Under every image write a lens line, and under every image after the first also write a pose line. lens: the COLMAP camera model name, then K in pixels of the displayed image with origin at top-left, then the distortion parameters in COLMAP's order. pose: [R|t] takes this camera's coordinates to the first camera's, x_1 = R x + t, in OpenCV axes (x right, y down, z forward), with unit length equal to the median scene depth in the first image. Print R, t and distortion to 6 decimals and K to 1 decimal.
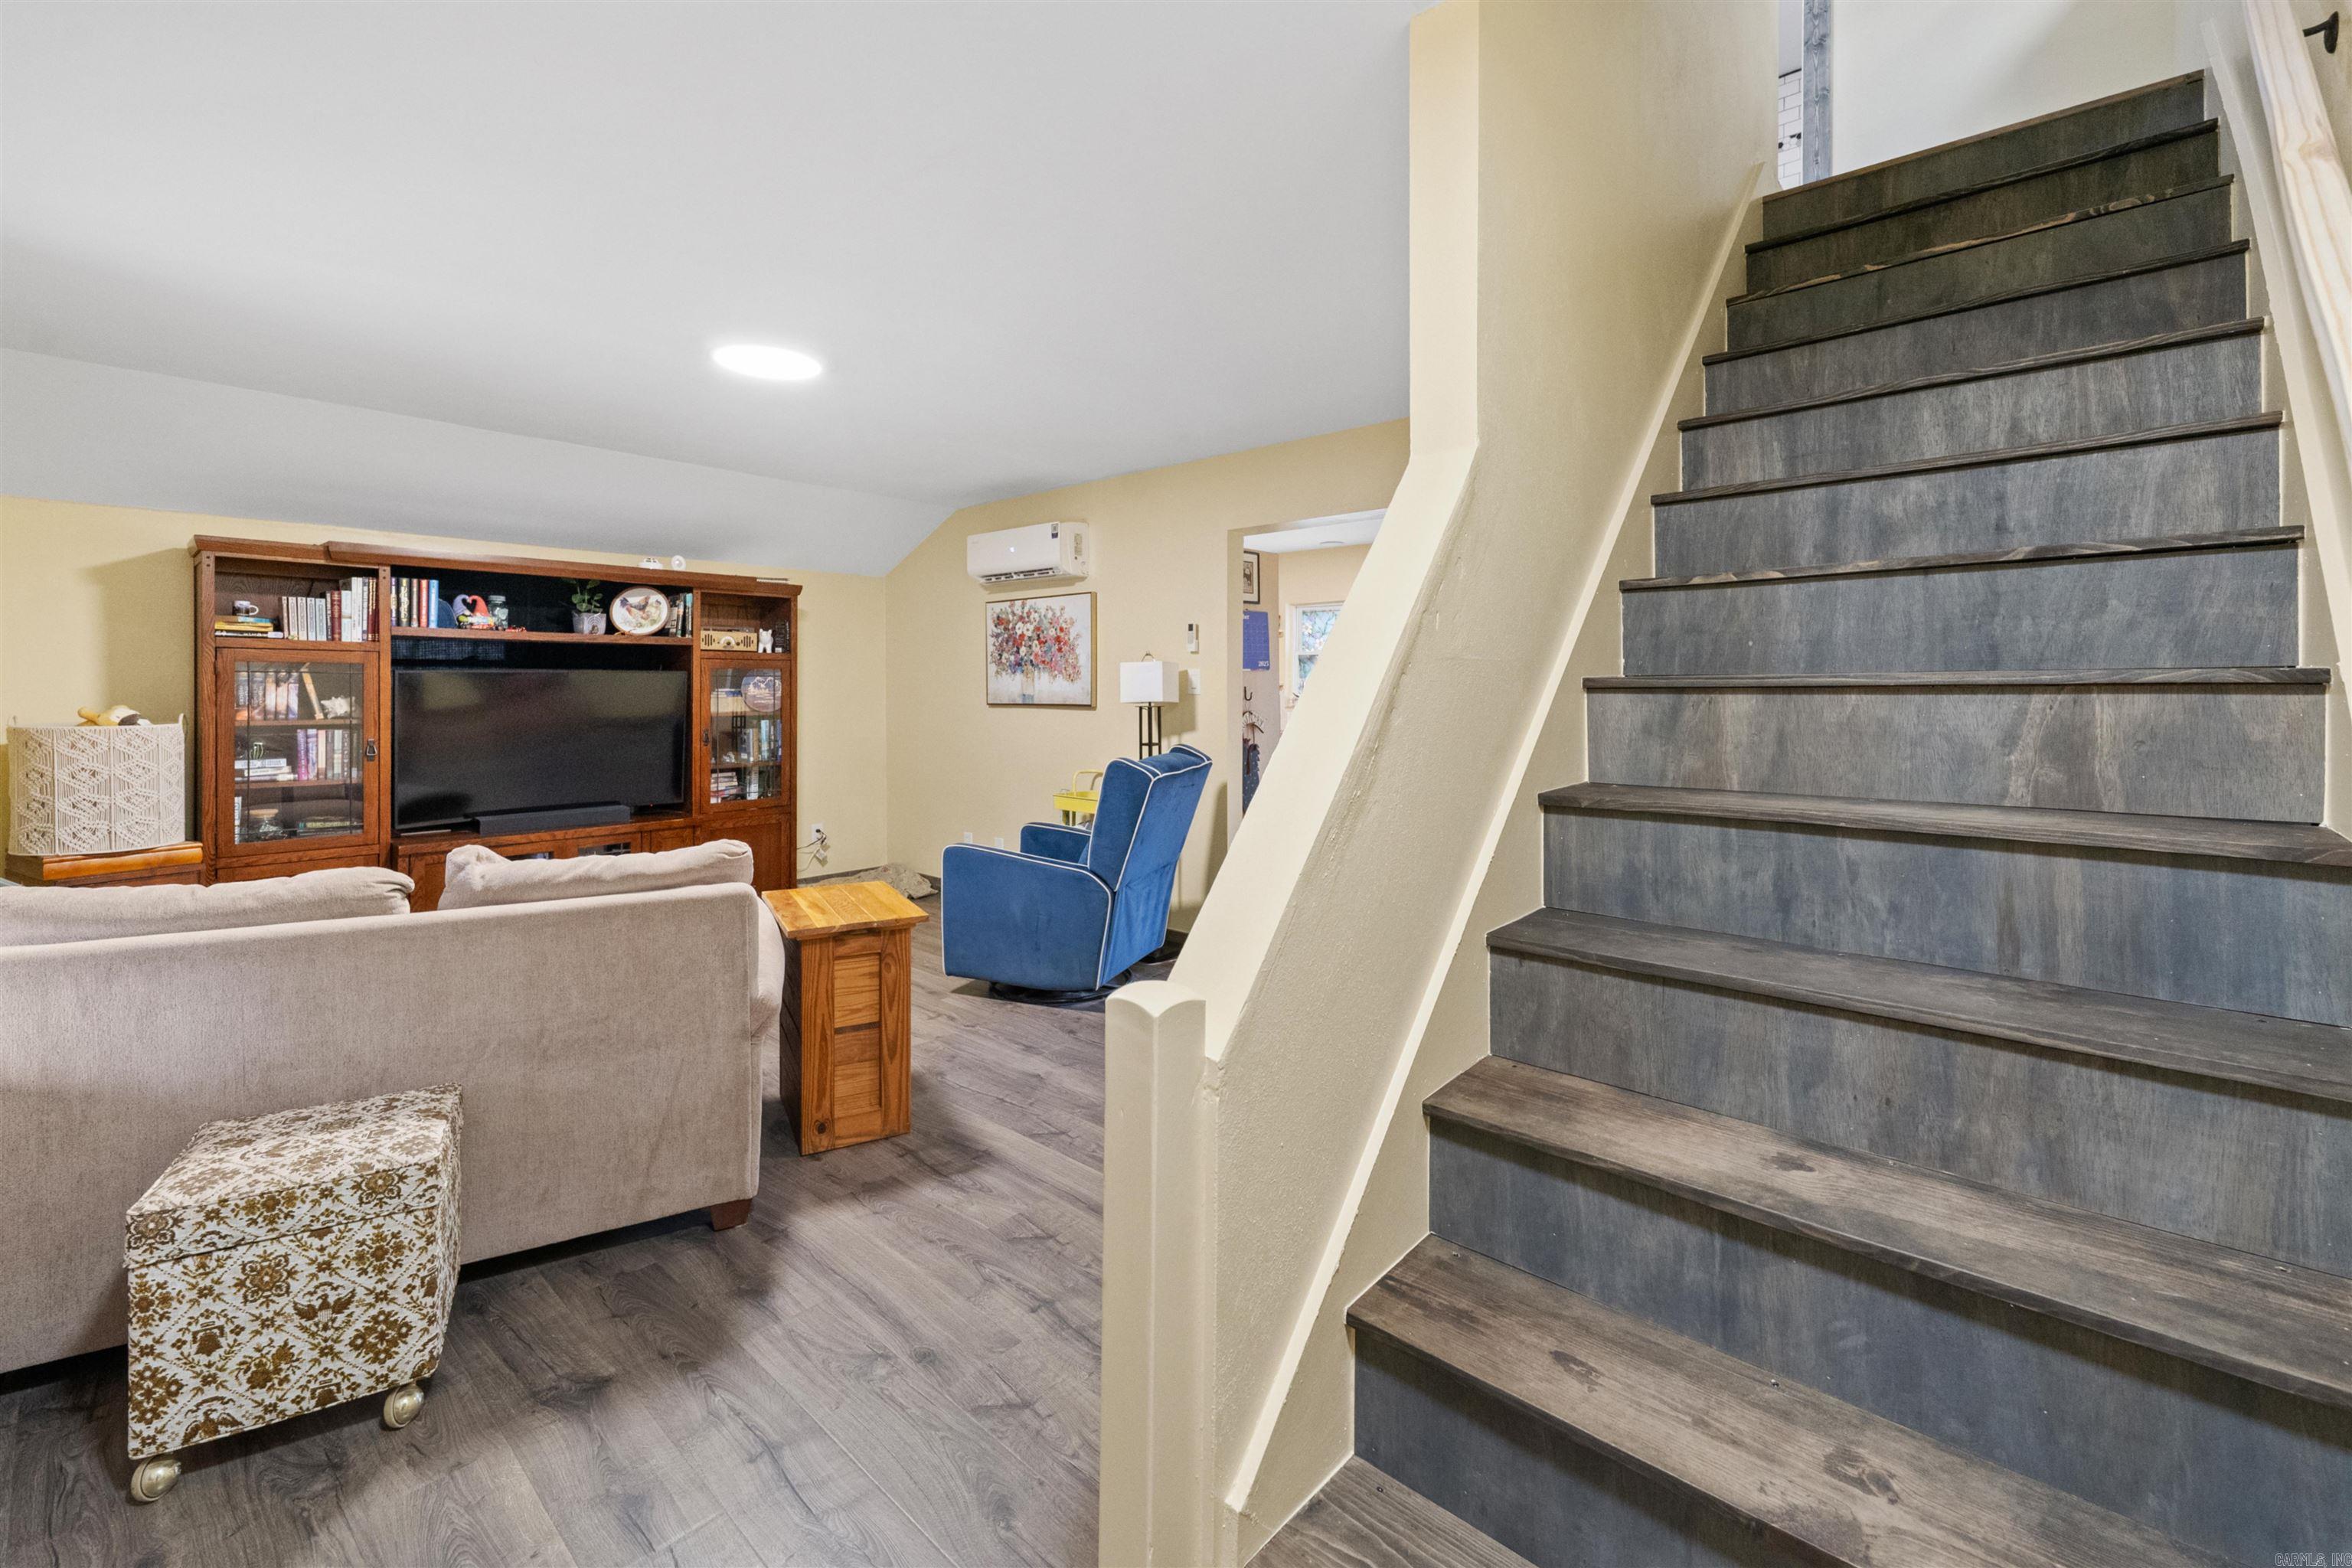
lens RADIAL K [[979.2, 0, 1165.5], [0, 979.2, 688.4], [0, 0, 1]] dist [0.008456, -0.003633]
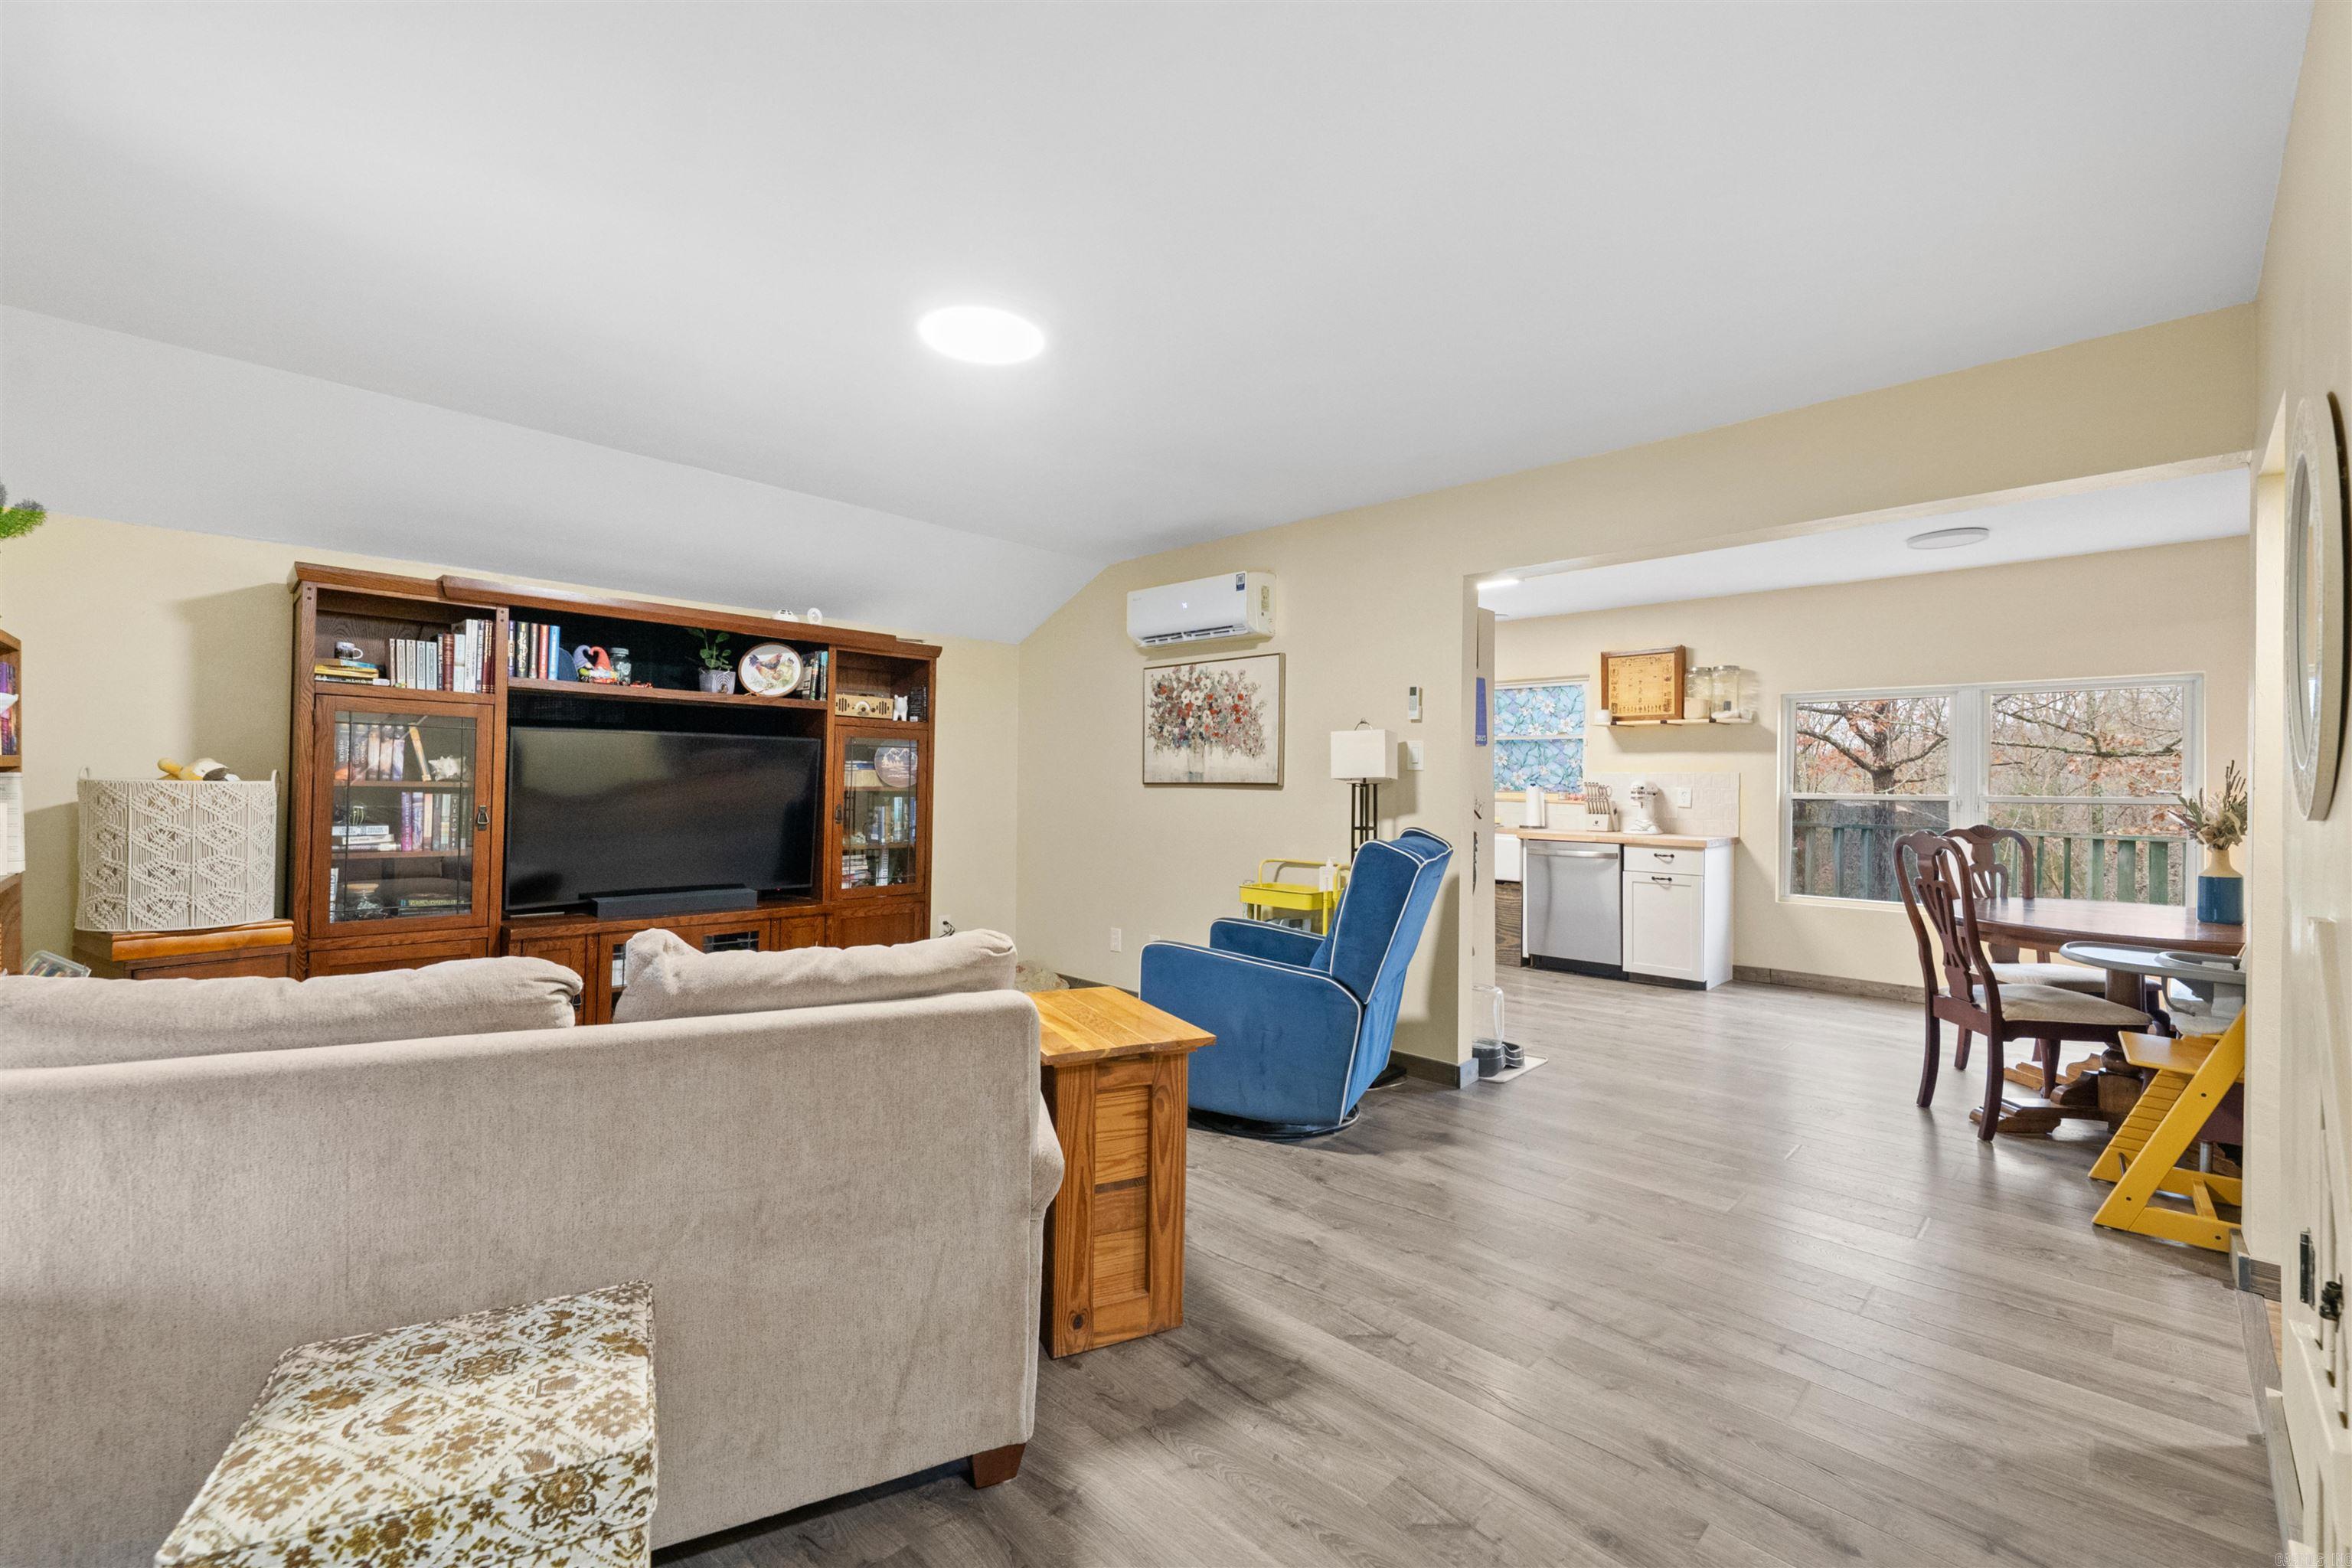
lens RADIAL K [[979.2, 0, 1167.6], [0, 979.2, 771.3], [0, 0, 1]] dist [0.008456, -0.003633]
pose [[0.998691, 0.013224, -0.049421, -0.197615], [-0.014084, 0.999755, -0.017087, 0.034018], [0.049183, 0.017761, 0.998632, 0.199489]]
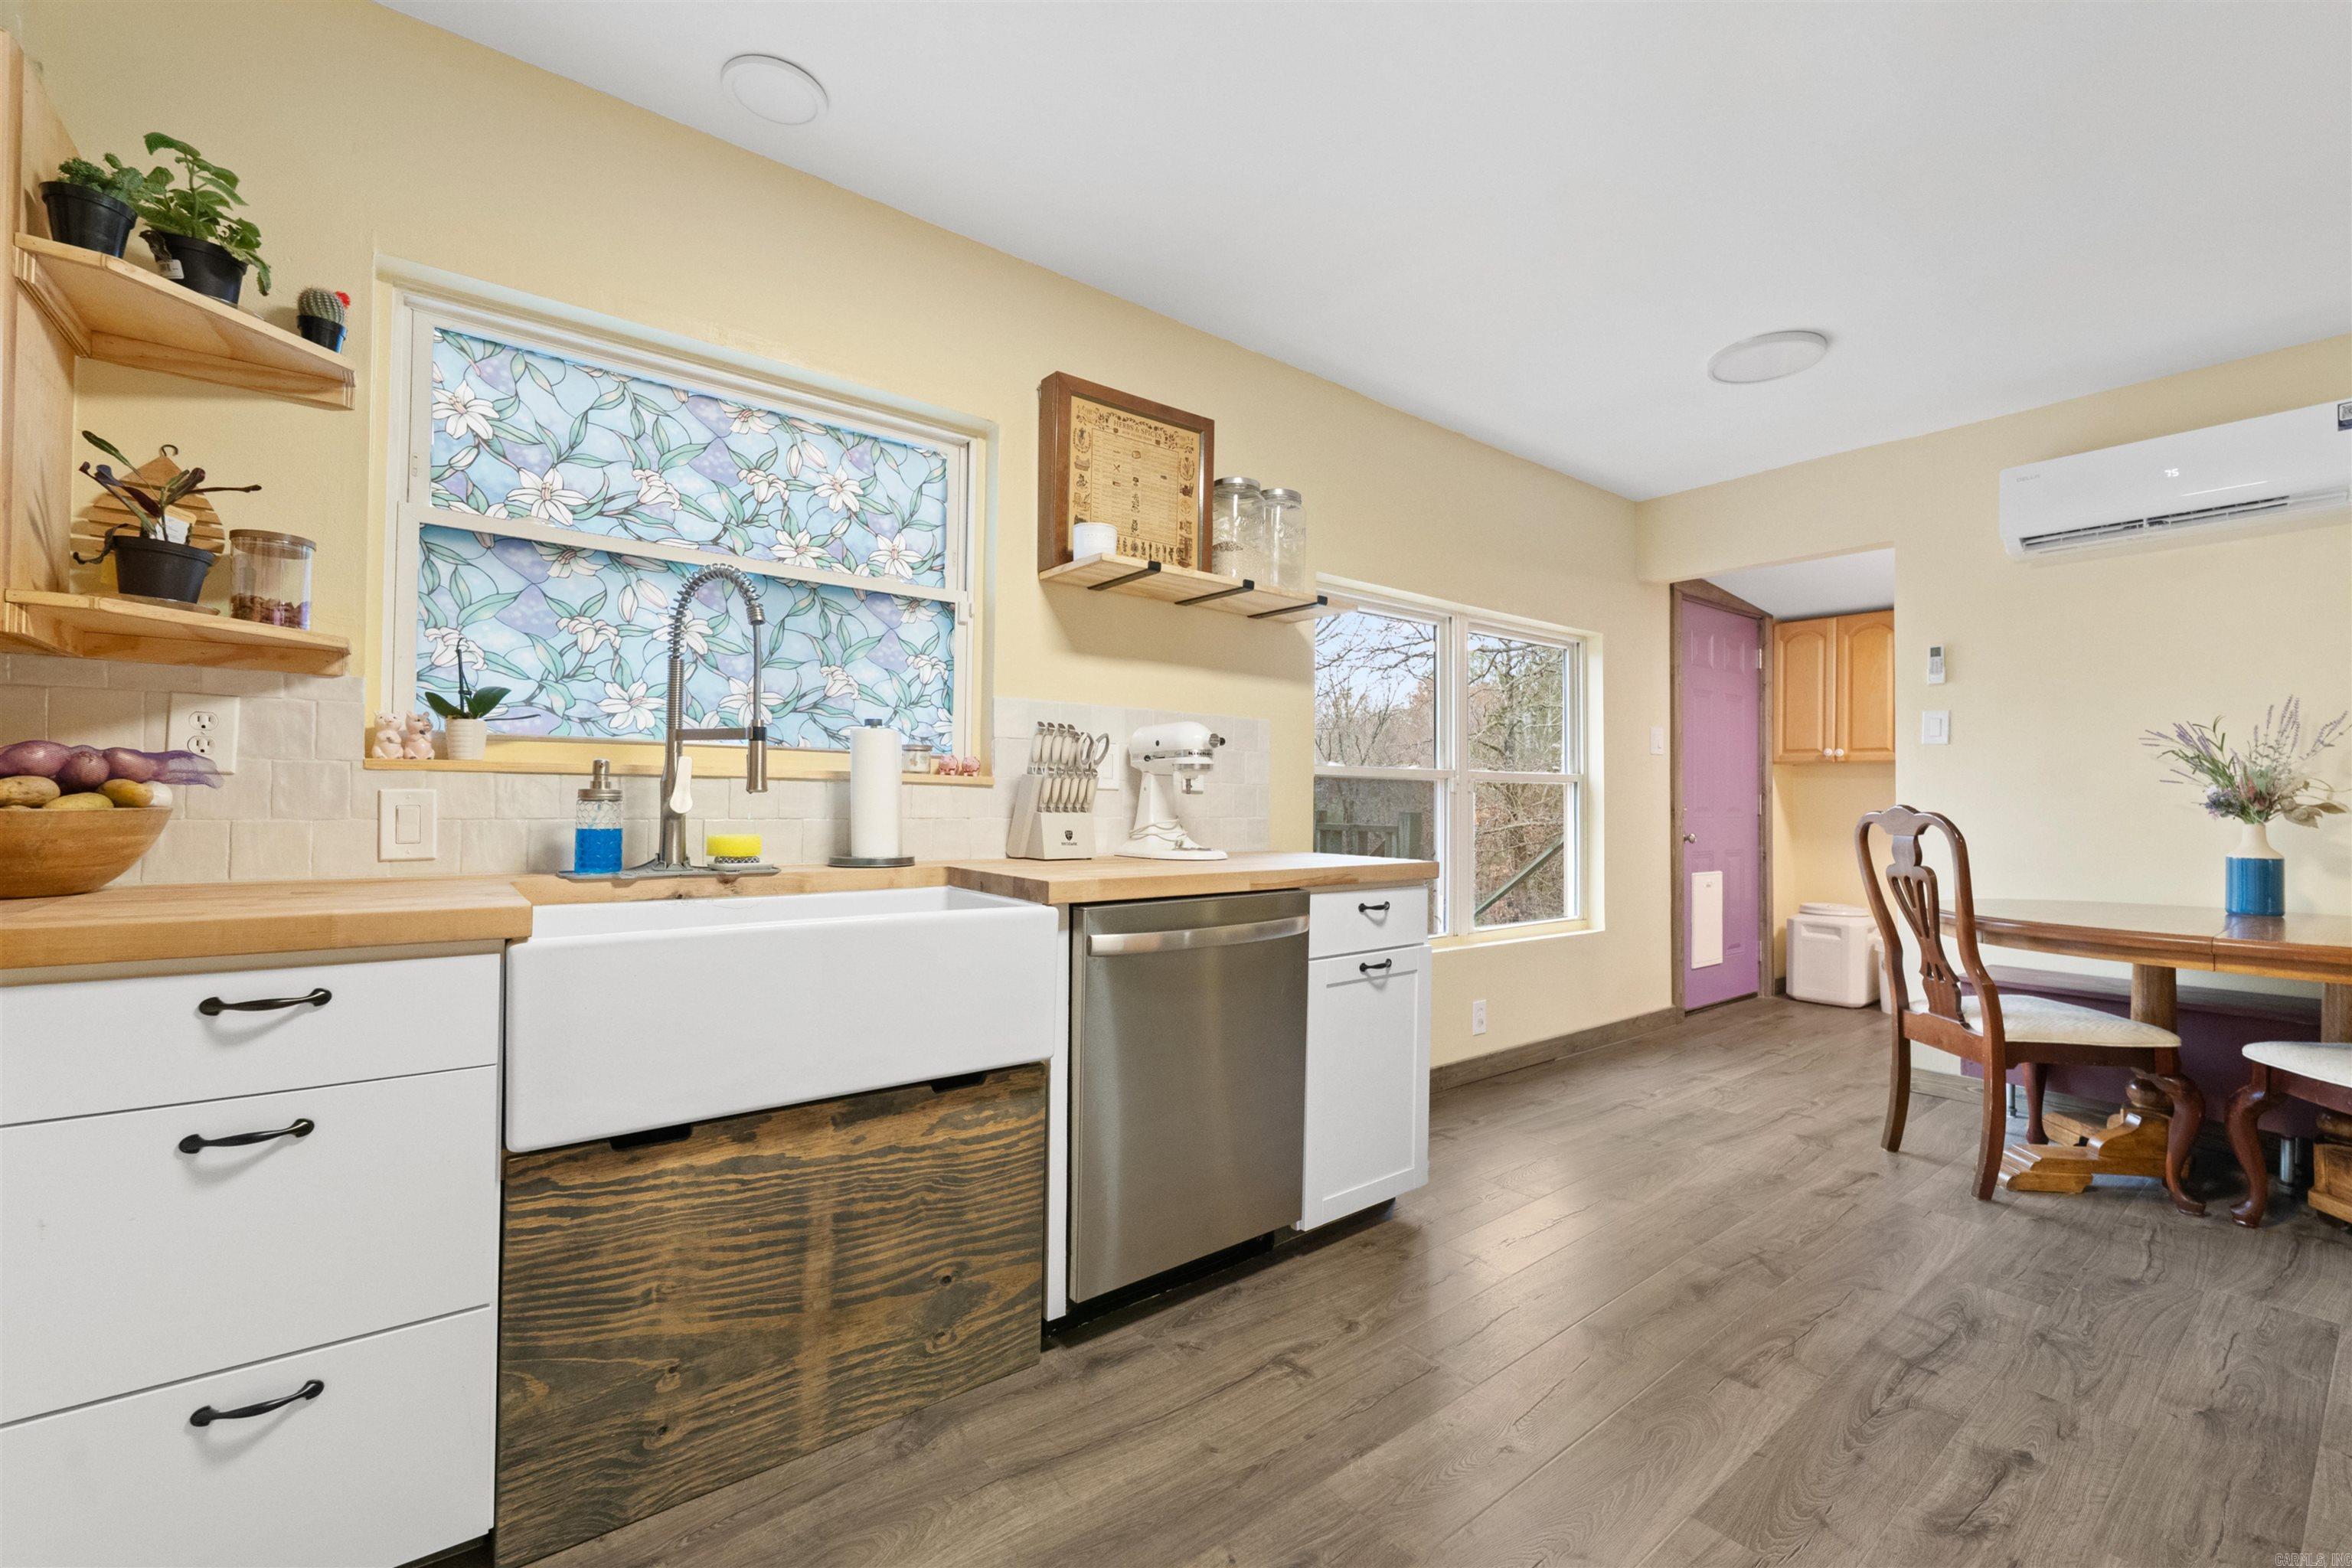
lens RADIAL K [[979.2, 0, 1200.6], [0, 979.2, 787.0], [0, 0, 1]] dist [0.008456, -0.003633]
pose [[0.149434, 0.020078, 0.988568, -0.125159], [-0.003467, 0.999798, -0.019782, 0.068682], [-0.988766, -0.000472, 0.149474, 1.962023]]
